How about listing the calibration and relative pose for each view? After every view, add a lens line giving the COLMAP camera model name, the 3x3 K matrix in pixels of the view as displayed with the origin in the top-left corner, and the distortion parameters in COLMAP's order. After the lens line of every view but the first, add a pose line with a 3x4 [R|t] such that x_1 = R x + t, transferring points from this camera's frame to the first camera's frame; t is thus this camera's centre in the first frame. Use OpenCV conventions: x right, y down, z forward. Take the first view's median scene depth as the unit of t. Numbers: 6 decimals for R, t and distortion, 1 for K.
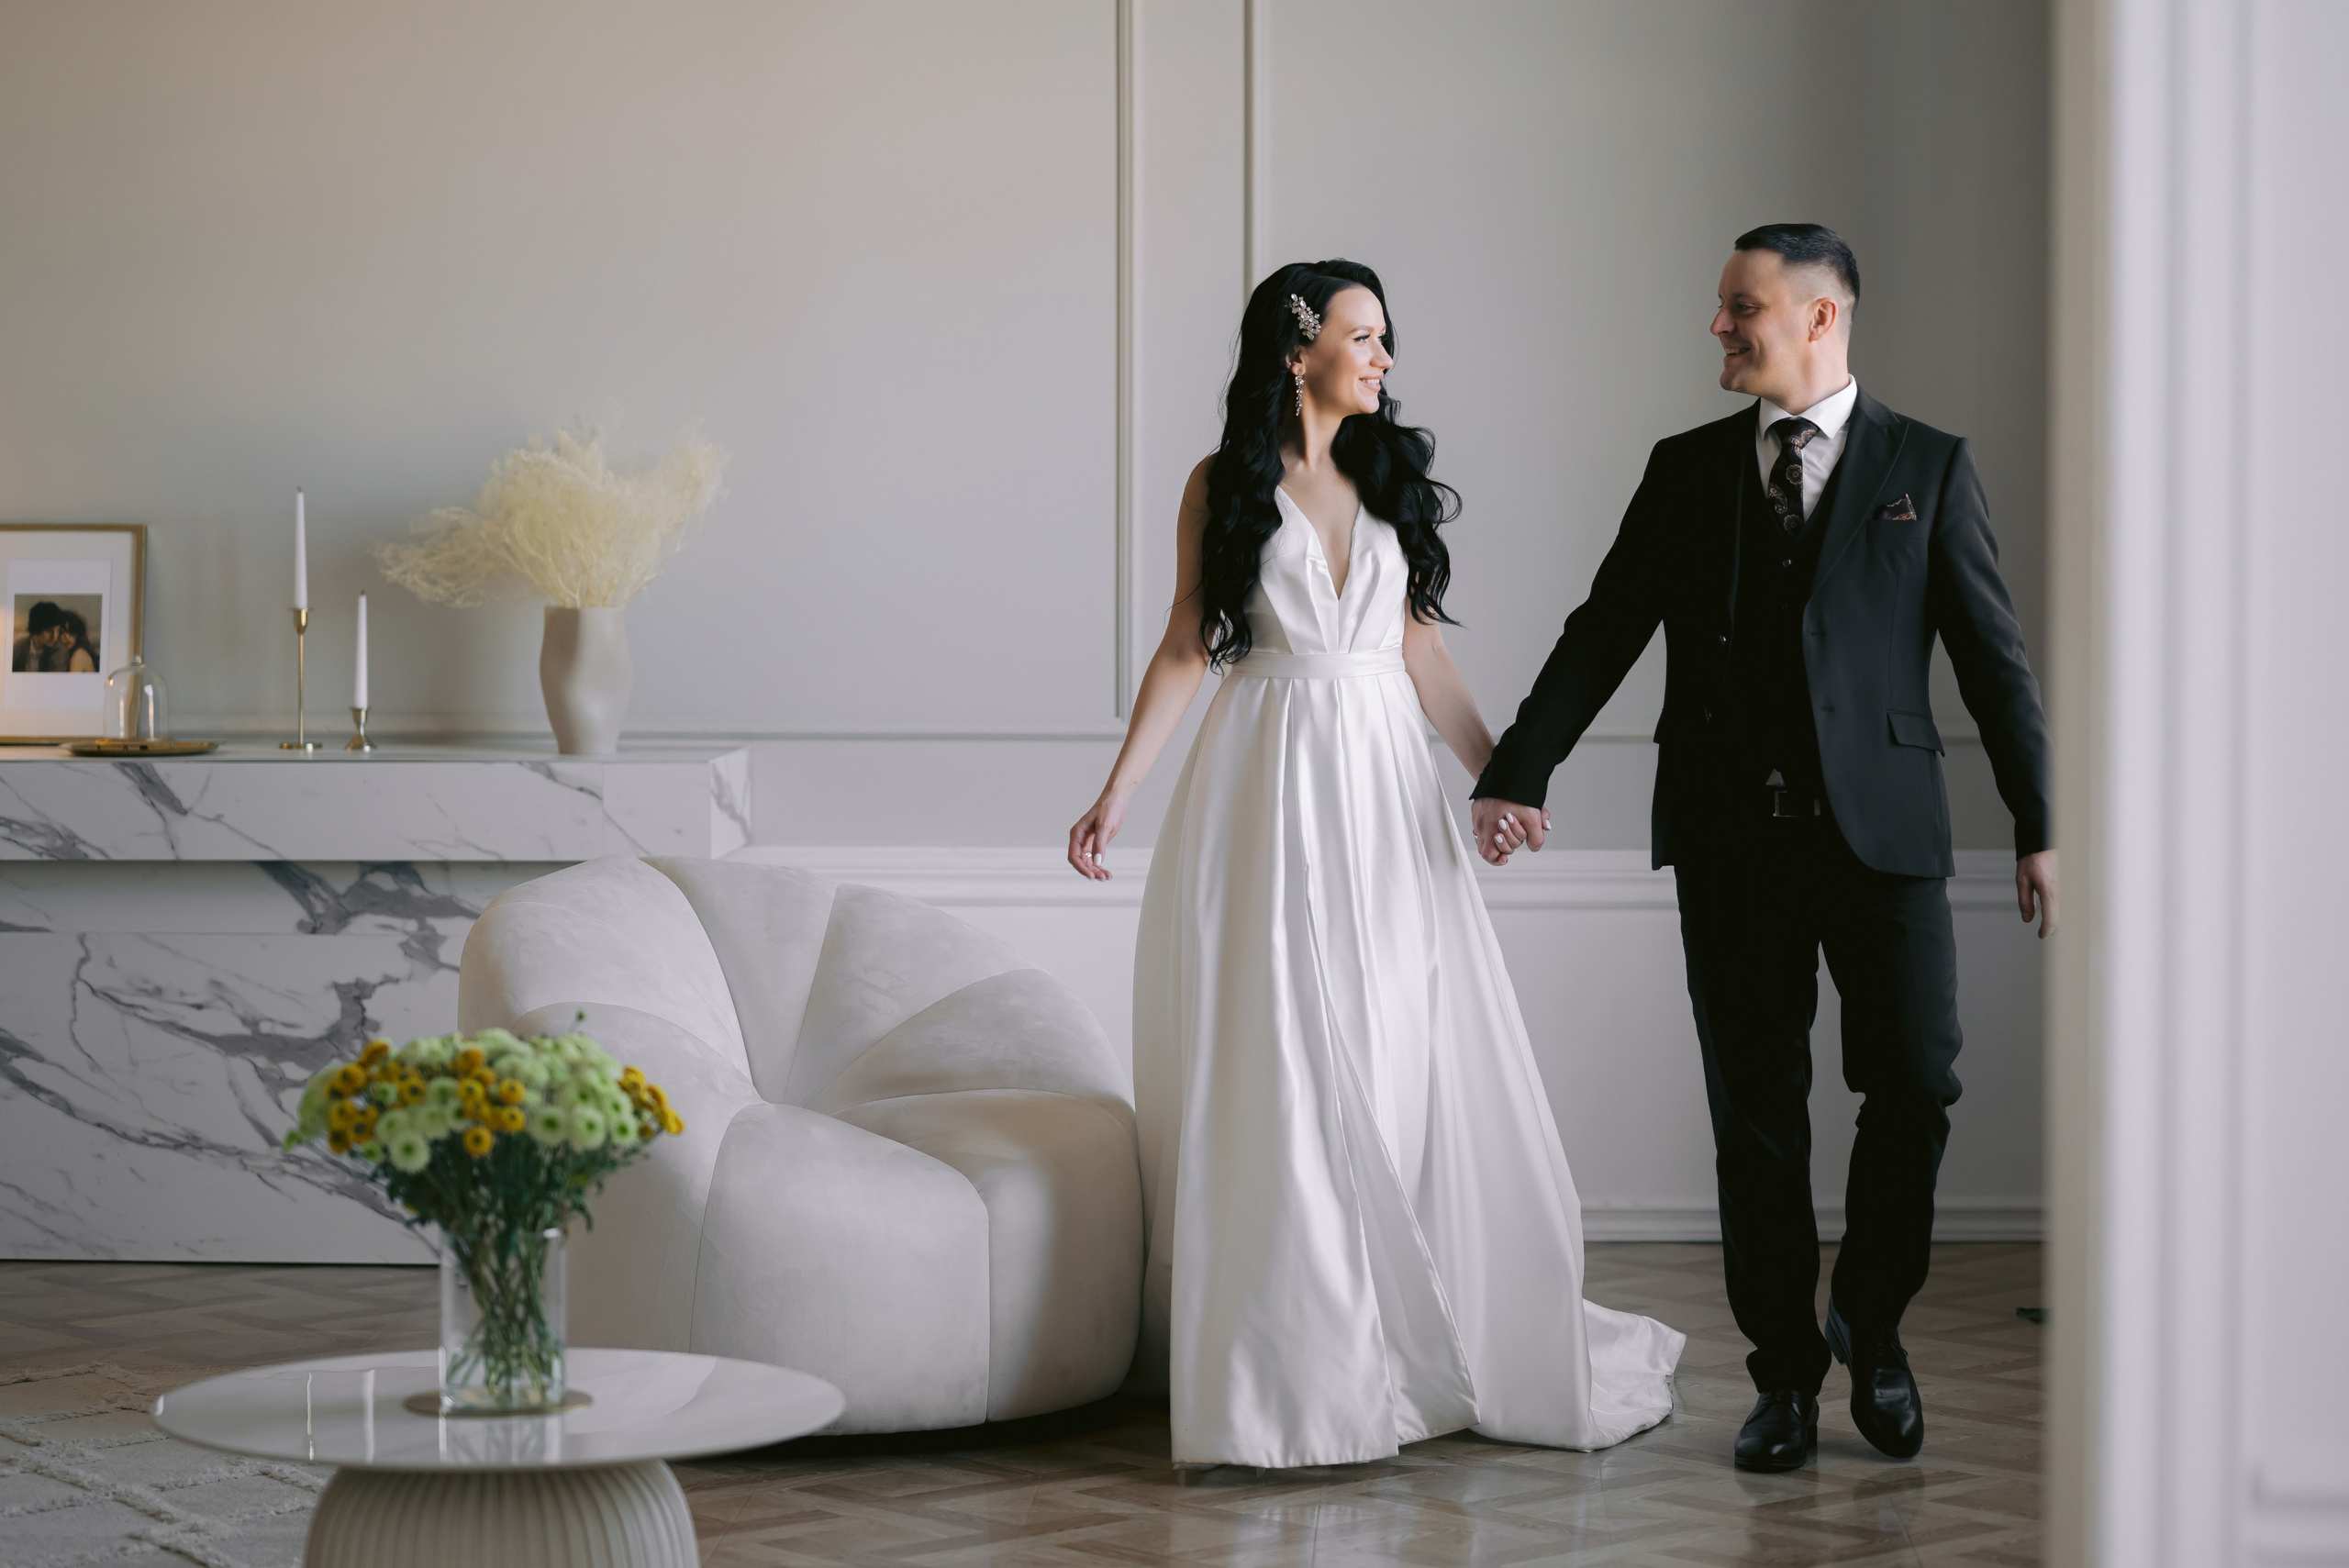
lens RADIAL K [[5708.9, 0, 1174.5], [0, 5708.9, 784.0], [0, 0, 1]] dist [0.078638, -4.248618]
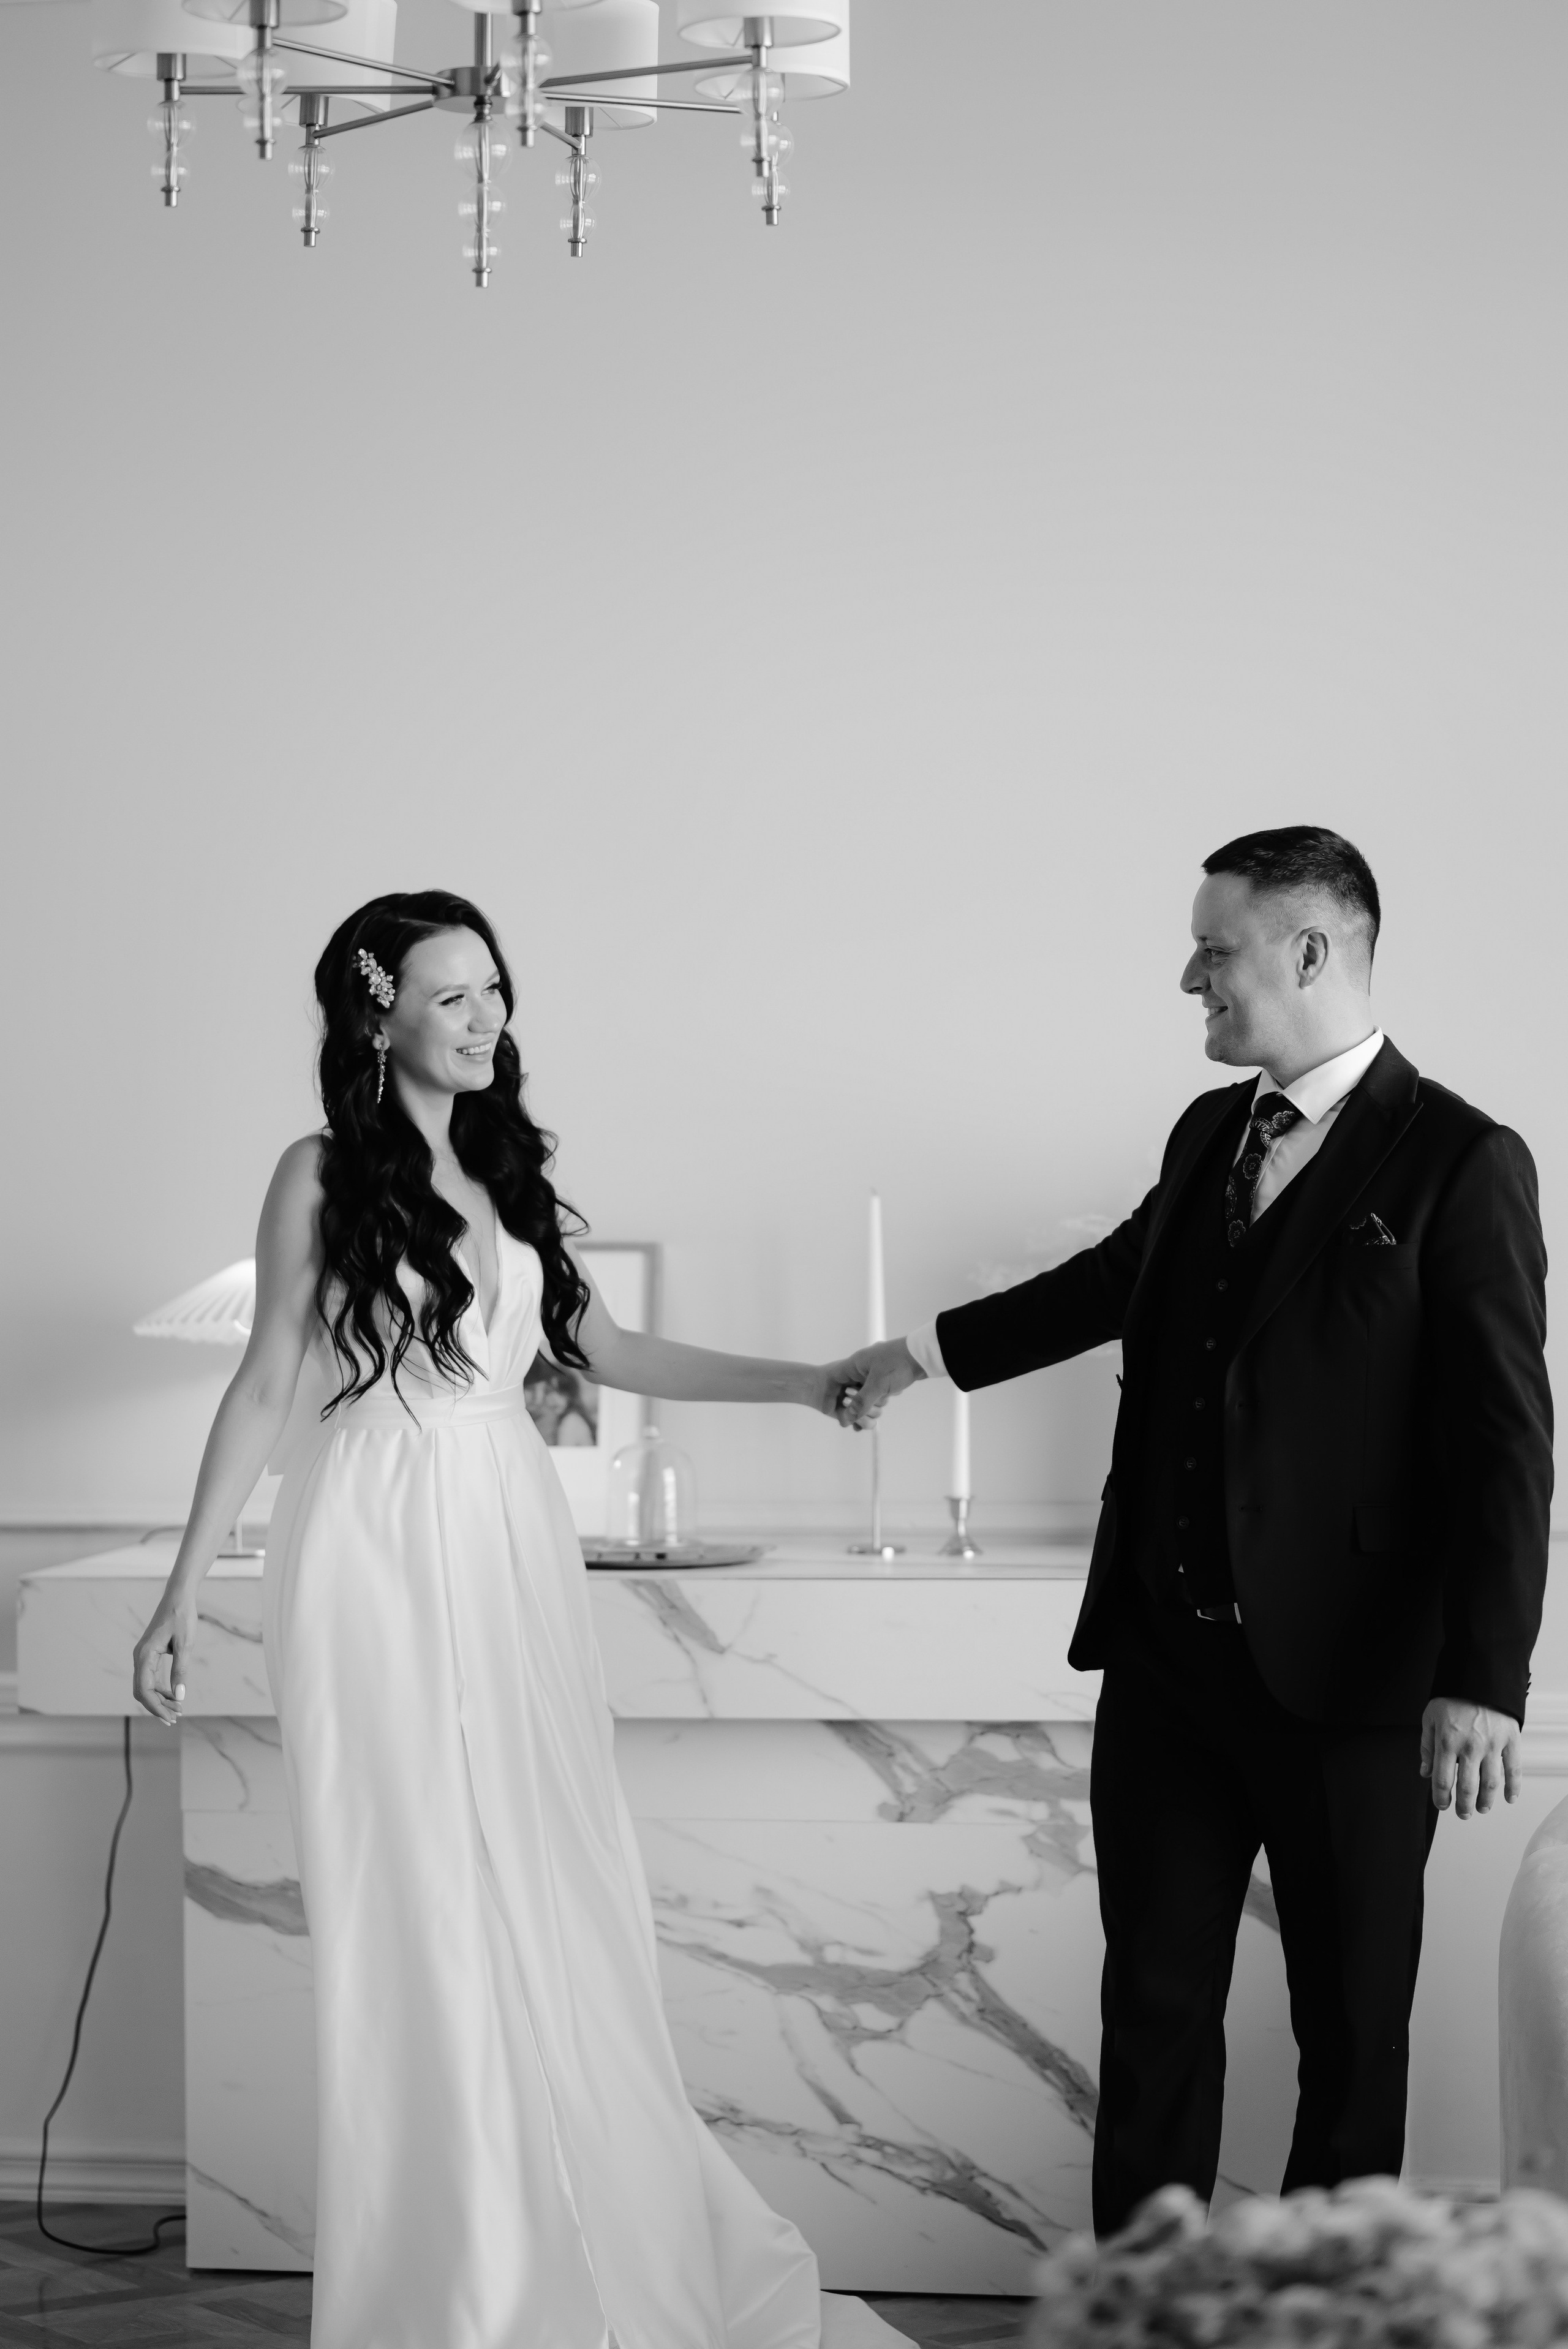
lens RADIAL K [[5678.3, 0, 784.0], [0, 5678.3, 1174.5], [0, 0, 1]] dist [0.131139, -4.909183]
pose [[0.990112, -0.005259, -0.140179, -0.066060], [-0.001914, 0.998698, -0.050984, -0.017962], [0.140265, 0.050748, 0.988813, 0.297250]]
